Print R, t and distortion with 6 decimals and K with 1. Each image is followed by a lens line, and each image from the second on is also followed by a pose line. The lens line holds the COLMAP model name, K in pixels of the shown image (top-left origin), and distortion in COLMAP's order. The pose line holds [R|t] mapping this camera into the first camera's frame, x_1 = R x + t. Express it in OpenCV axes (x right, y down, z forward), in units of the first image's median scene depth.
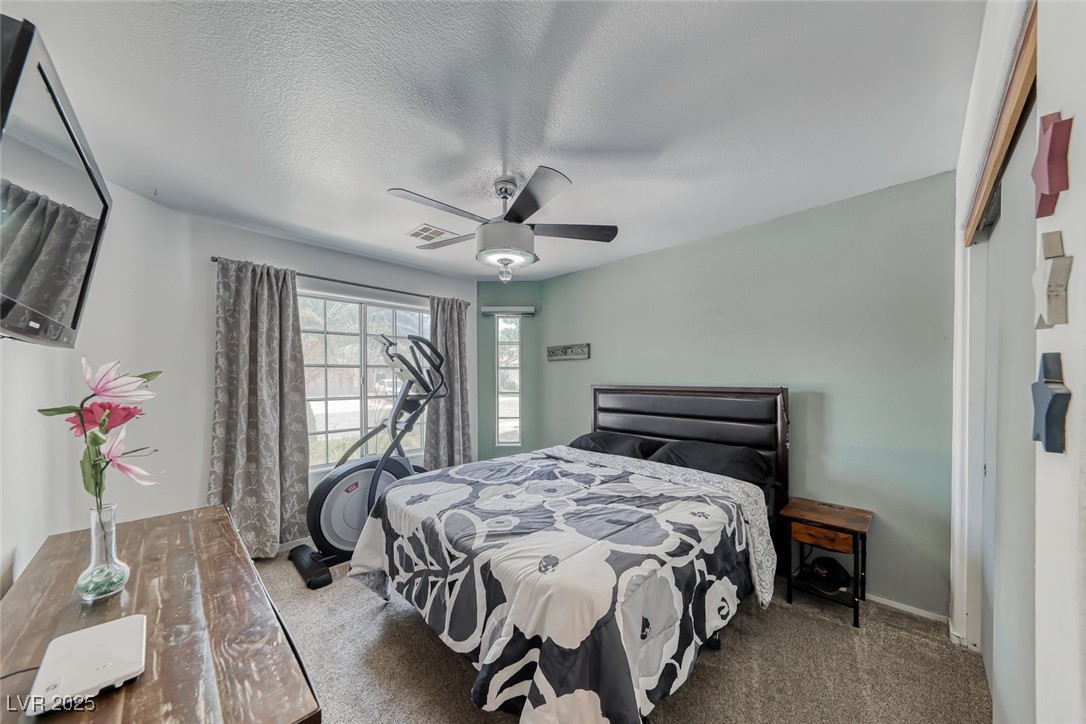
lens RADIAL K [[373.2, 0, 541.1], [0, 373.2, 371.2], [0, 0, 1]] dist [0.012416, -0.003512]
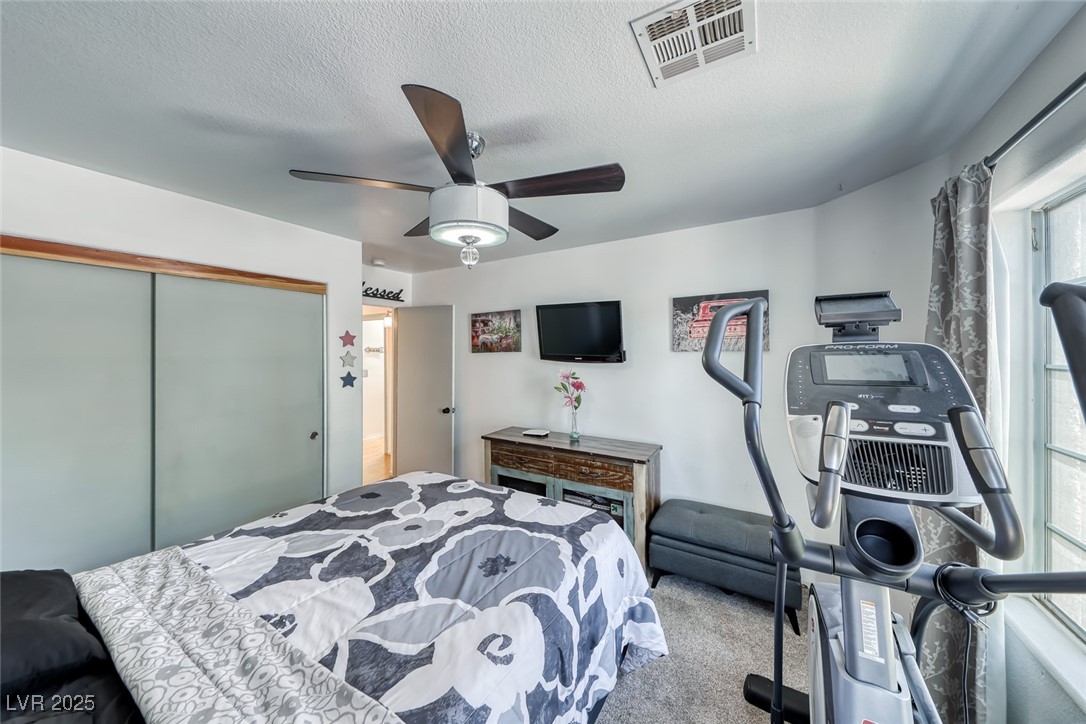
lens RADIAL K [[373.2, 0, 545.2], [0, 373.2, 360.2], [0, 0, 1]] dist [0.012416, -0.003512]
pose [[-0.973222, 0.010039, -0.229647, -0.076786], [0.008904, 0.999942, 0.005978, -0.061515], [0.229694, 0.003773, -0.973256, 1.942215]]
